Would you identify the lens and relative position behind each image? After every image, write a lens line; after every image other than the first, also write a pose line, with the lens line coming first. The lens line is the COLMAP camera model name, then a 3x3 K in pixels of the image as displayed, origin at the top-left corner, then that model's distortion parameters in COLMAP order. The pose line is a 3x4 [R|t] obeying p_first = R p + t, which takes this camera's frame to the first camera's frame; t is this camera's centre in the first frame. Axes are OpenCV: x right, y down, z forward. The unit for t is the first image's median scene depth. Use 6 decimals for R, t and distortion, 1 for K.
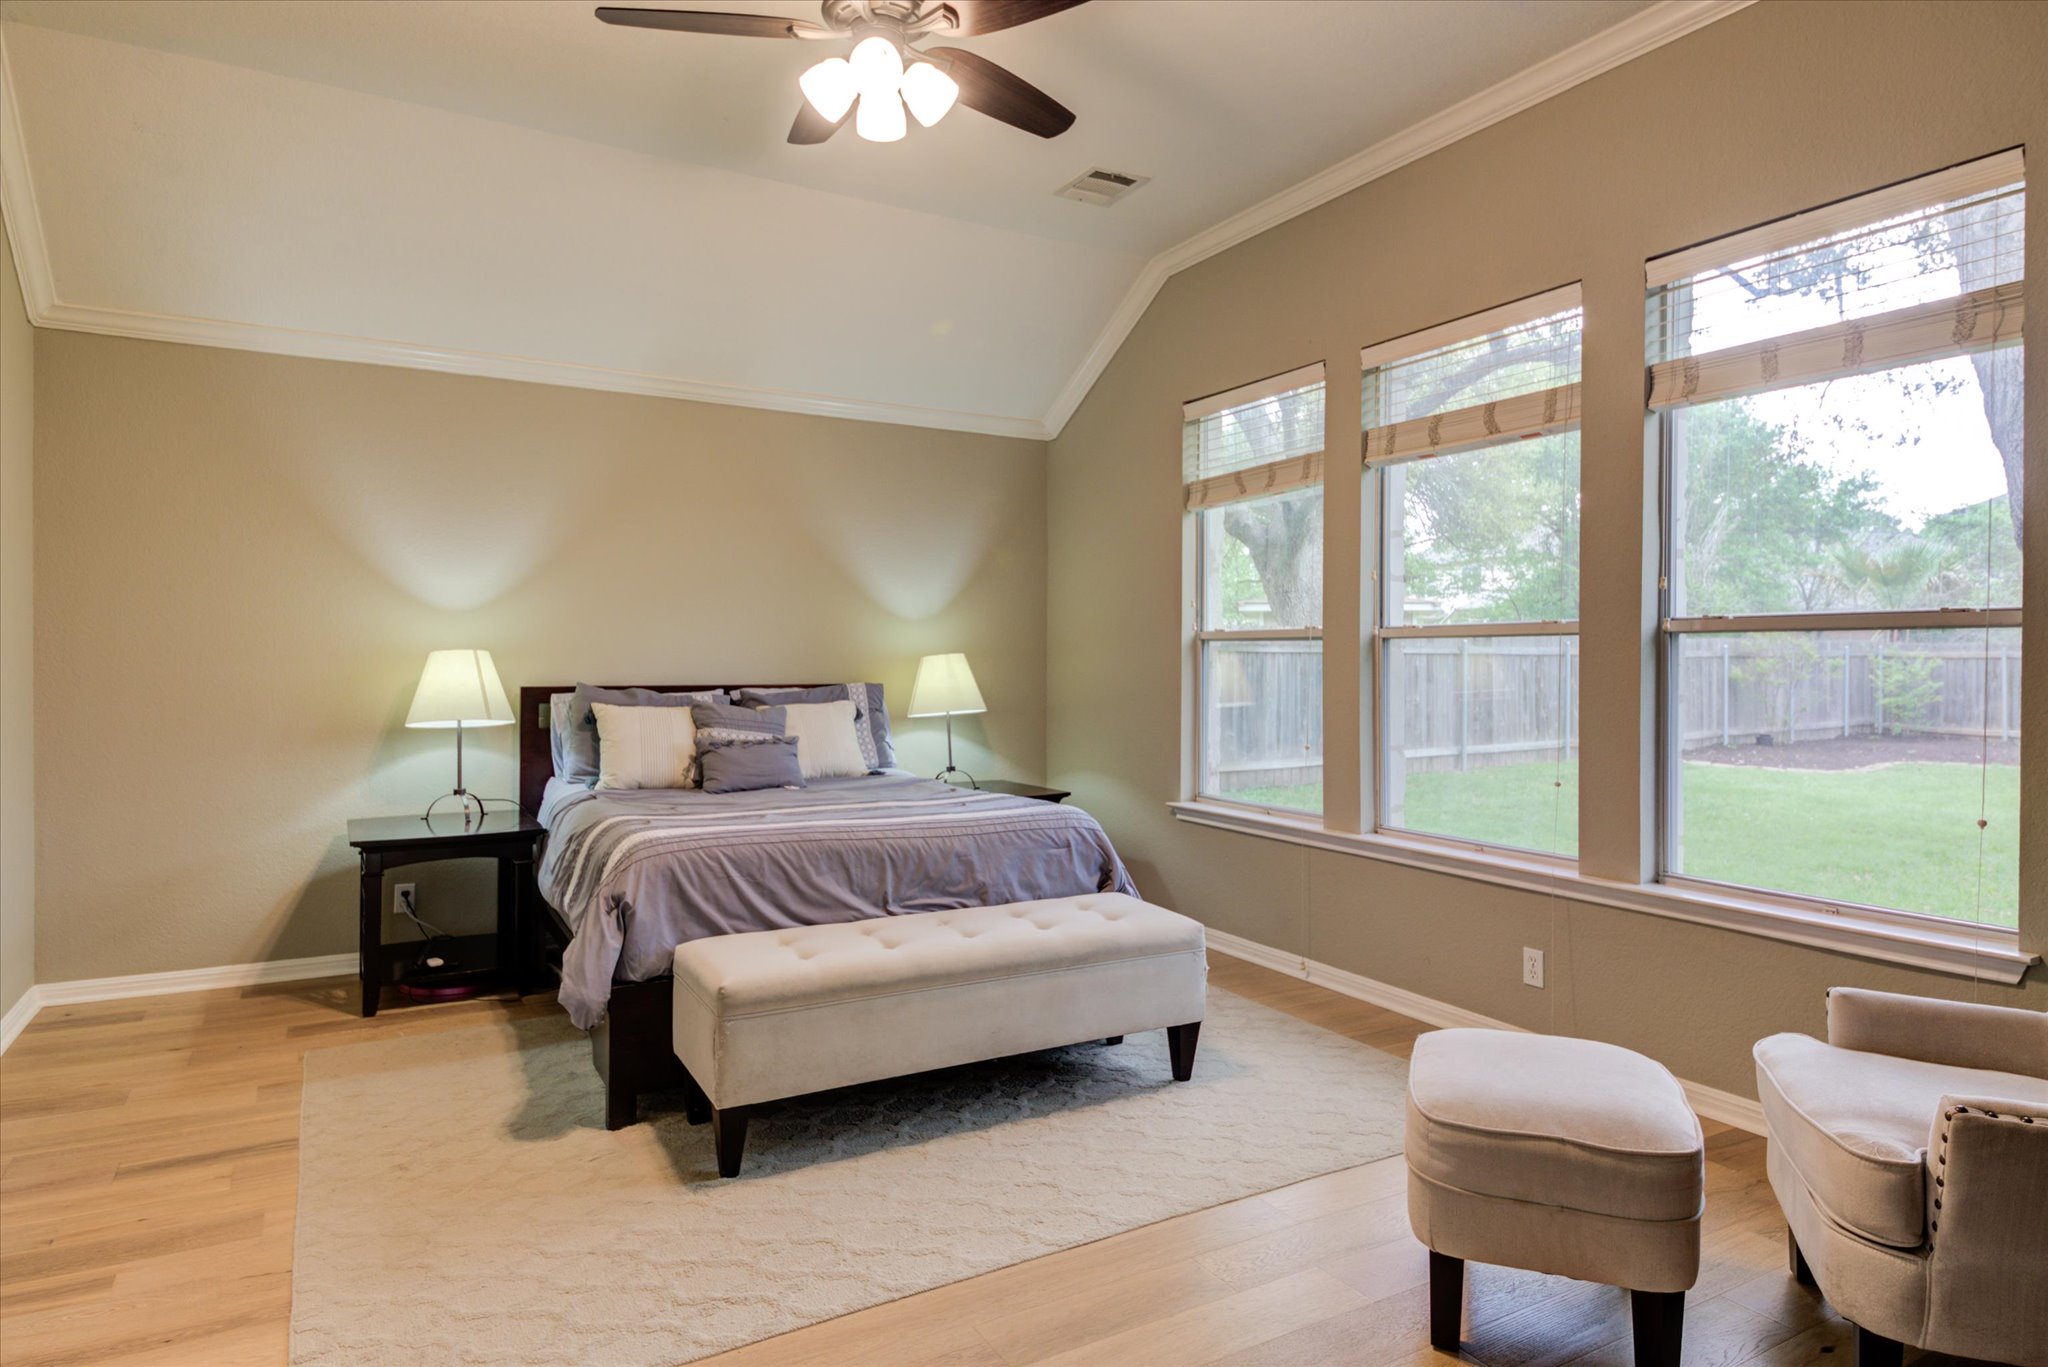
lens RADIAL K [[1301.5, 0, 1027.4], [0, 1301.5, 665.1], [0, 0, 1]] dist [0.126470, -0.000209]
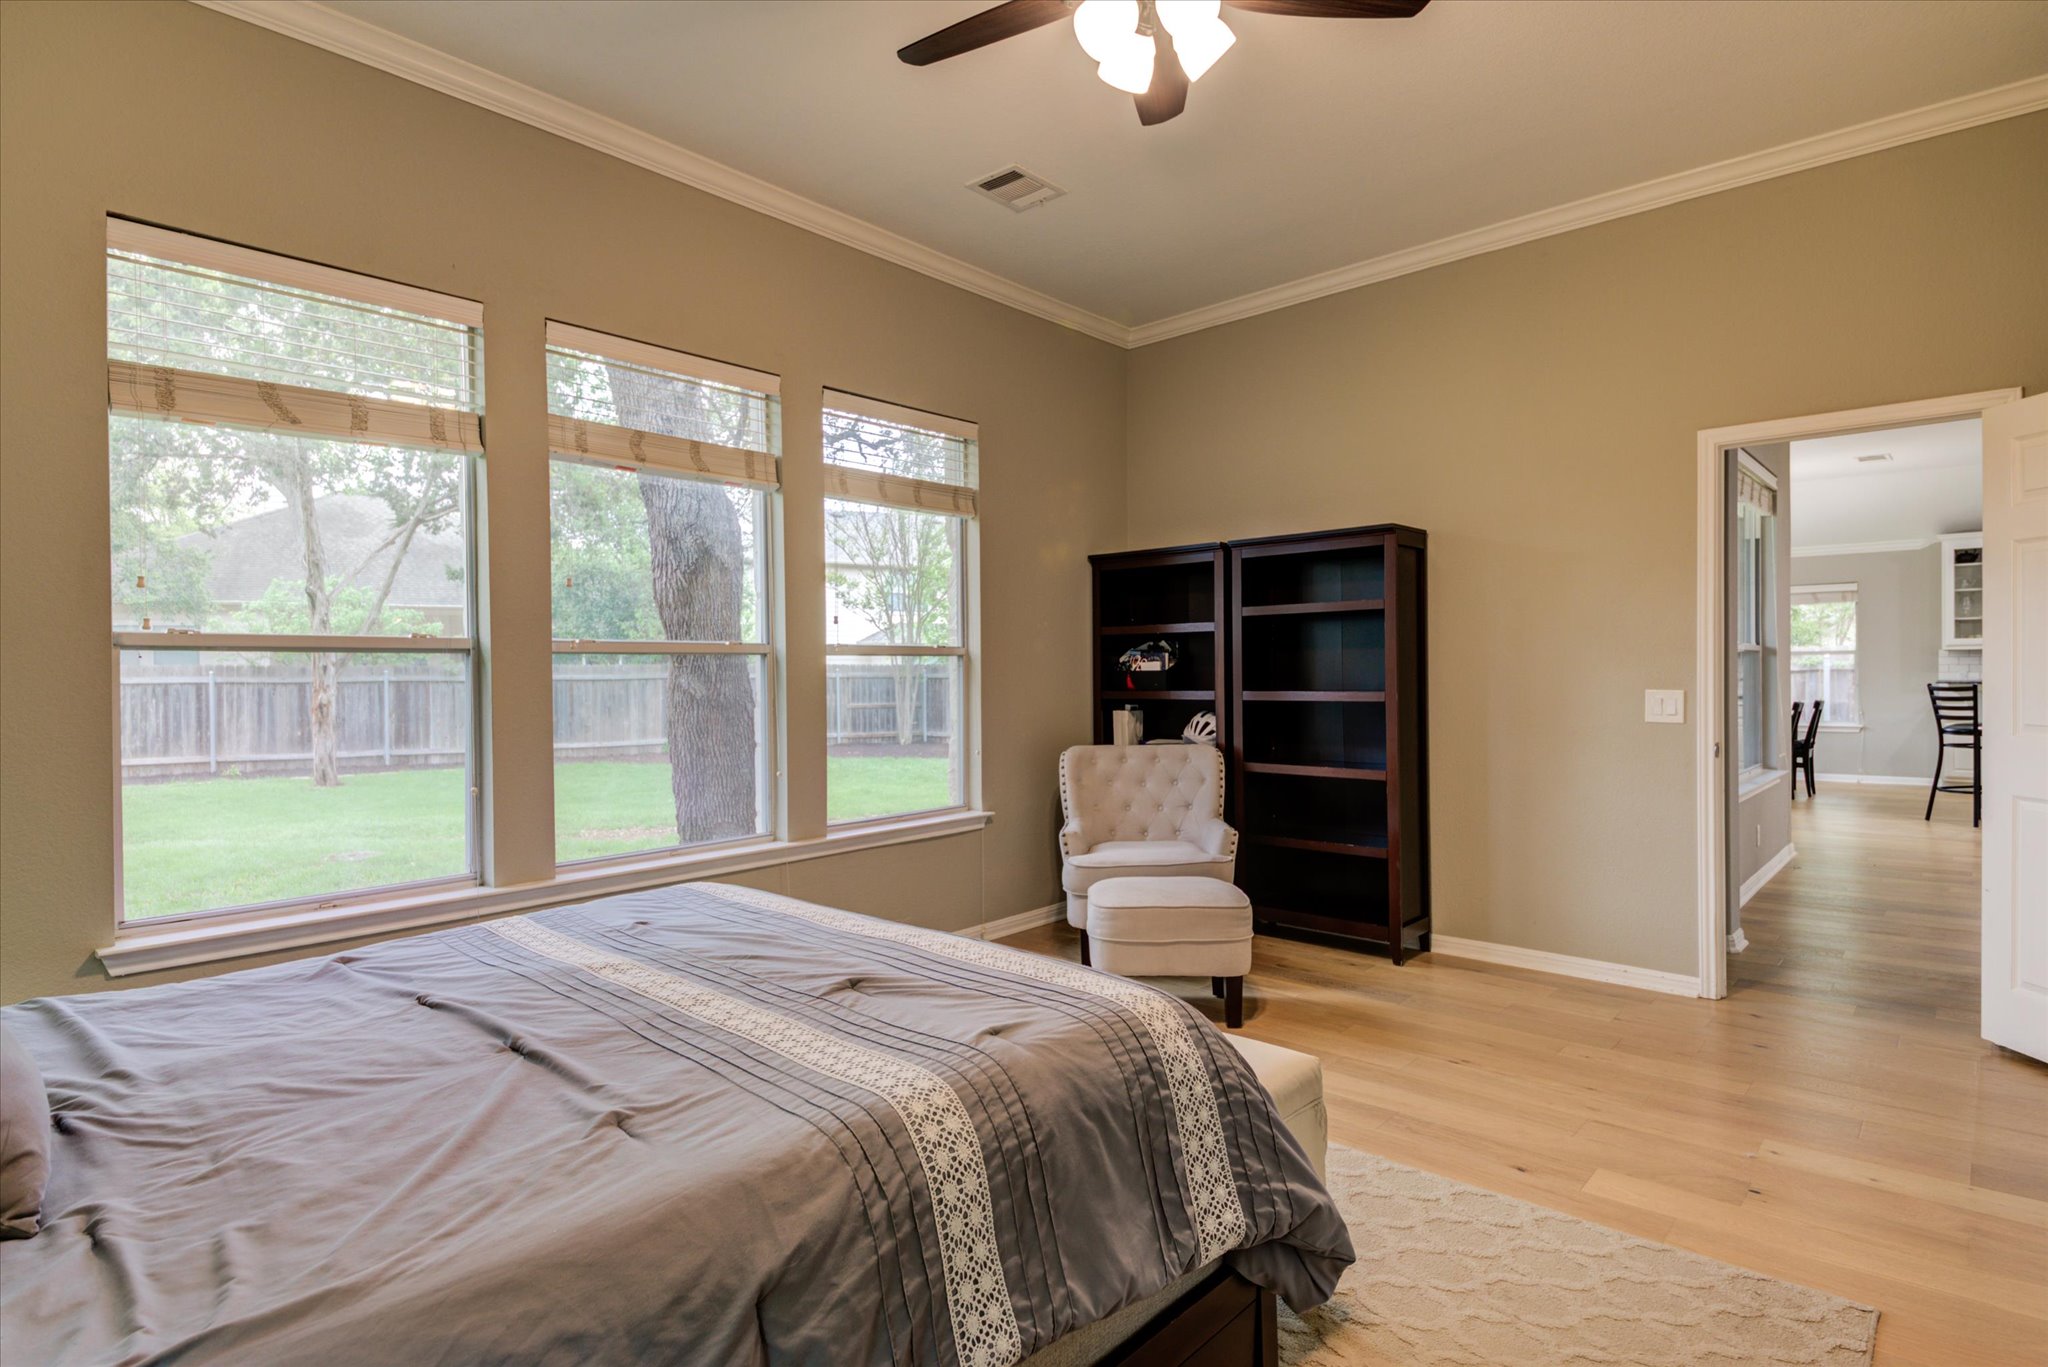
lens RADIAL K [[1063.0, 0, 1015.7], [0, 1063.0, 677.7], [0, 0, 1]] dist [0.026544, -0.000440]
pose [[-0.268218, 0.004381, 0.963348, -0.460796], [0.002777, 0.999989, -0.003775, -0.002750], [-0.963354, 0.001663, -0.268227, 0.823510]]
